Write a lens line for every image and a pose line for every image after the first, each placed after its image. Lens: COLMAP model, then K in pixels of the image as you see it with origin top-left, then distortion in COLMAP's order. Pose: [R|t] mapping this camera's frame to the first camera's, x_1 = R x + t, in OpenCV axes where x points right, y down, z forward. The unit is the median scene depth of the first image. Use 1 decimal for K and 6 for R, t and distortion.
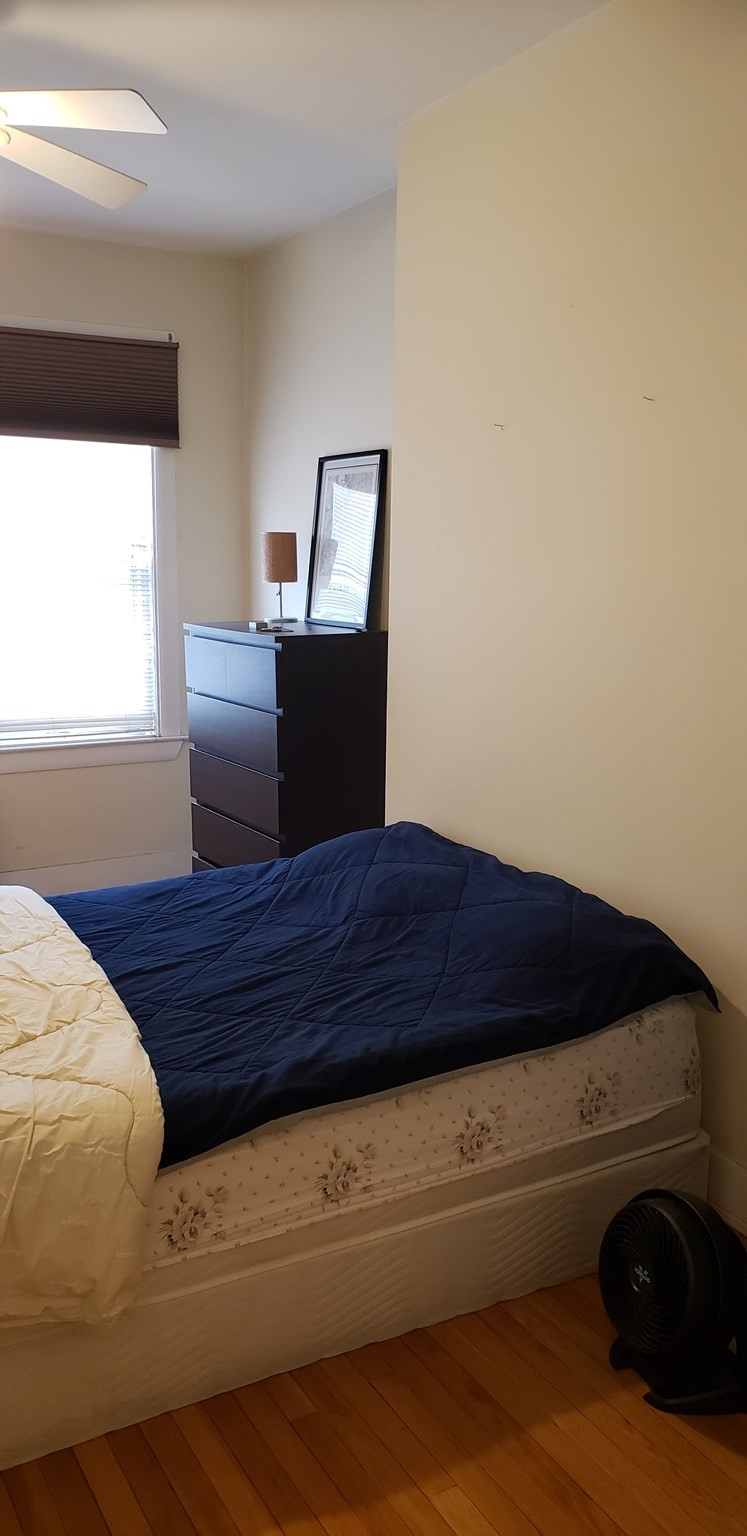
lens RADIAL K [[1194.9, 0, 371.2], [0, 1194.9, 788.2], [0, 0, 1]] dist [0.071062, -0.268443]
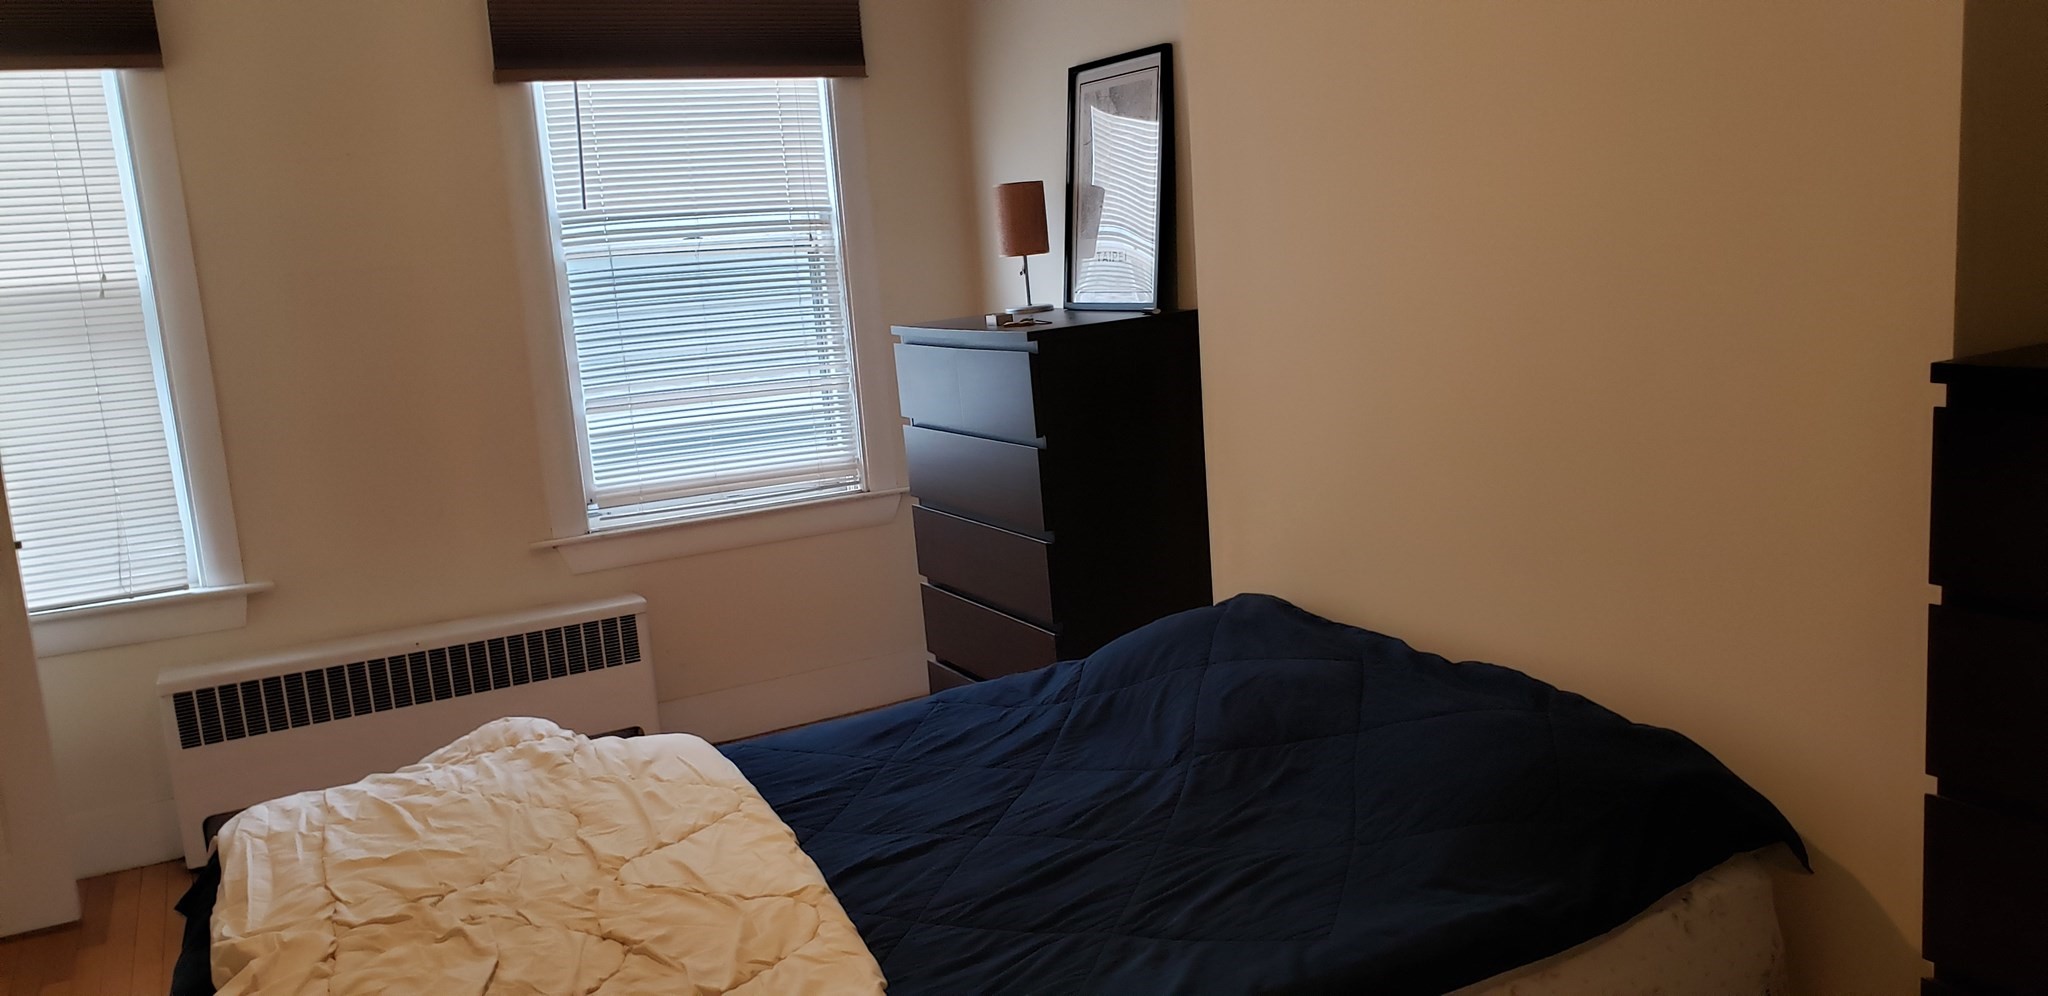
lens RADIAL K [[1599.2, 0, 1024.0], [0, 1599.2, 498.0], [0, 0, 1]] dist [0.033157, -0.059350]
pose [[0.994253, -0.078254, -0.073056, -0.029464], [0.076420, 0.996695, -0.027567, -0.010707], [0.074972, 0.021825, 0.996947, 0.125641]]
